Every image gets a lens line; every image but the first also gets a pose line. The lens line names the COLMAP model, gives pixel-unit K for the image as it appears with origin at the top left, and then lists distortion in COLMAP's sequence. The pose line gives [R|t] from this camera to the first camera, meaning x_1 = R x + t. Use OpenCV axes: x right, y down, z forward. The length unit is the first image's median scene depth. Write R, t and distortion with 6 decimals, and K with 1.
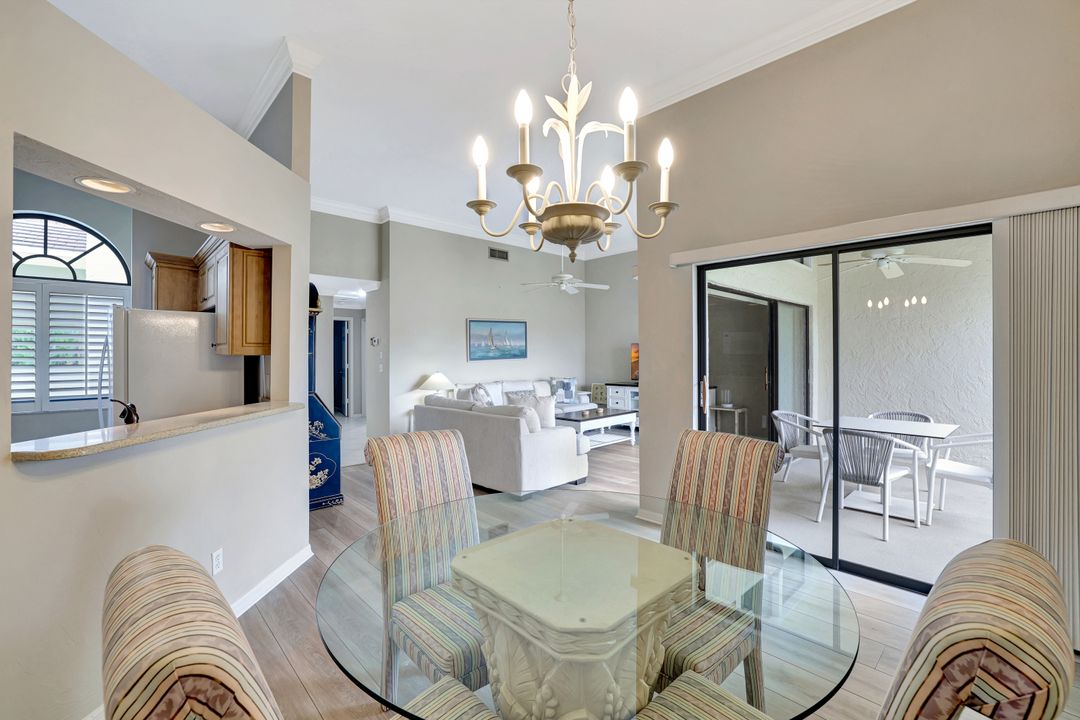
lens RADIAL K [[464.4, 0, 533.5], [0, 464.4, 355.9], [0, 0, 1]] dist [-0.042551, 0.018447]
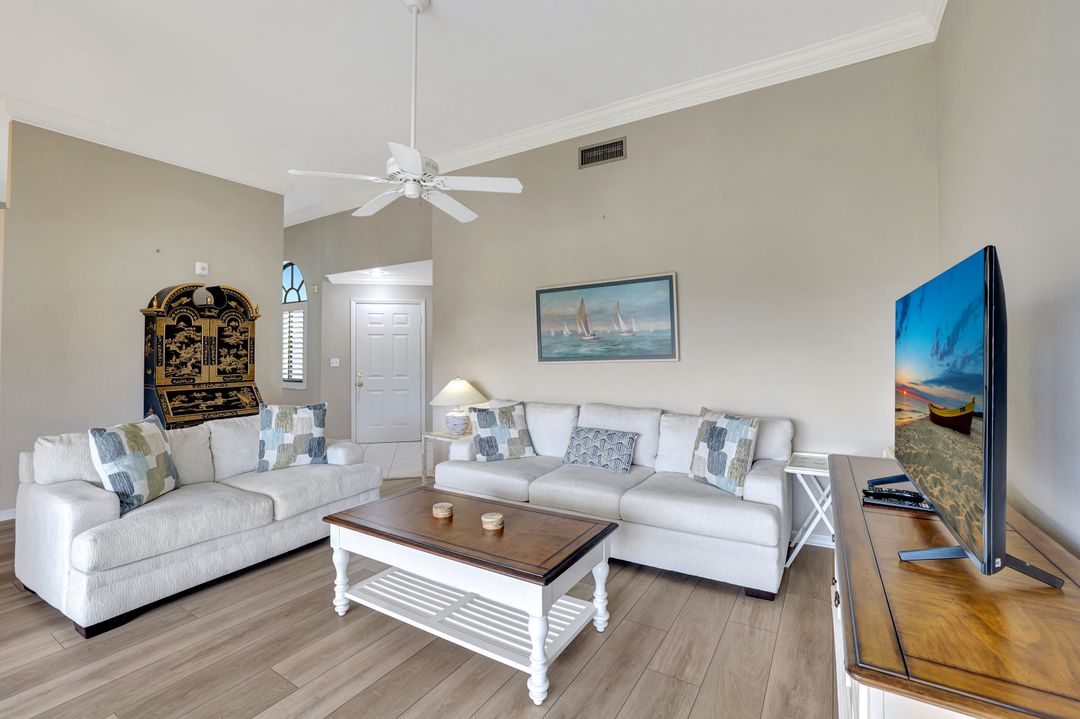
lens RADIAL K [[464.4, 0, 533.5], [0, 464.4, 355.4], [0, 0, 1]] dist [-0.042551, 0.018447]
pose [[0.268903, -0.010854, -0.963106, 0.388771], [-0.022881, 0.999582, -0.017654, 0.012334], [0.962895, 0.026784, 0.268543, 0.803346]]
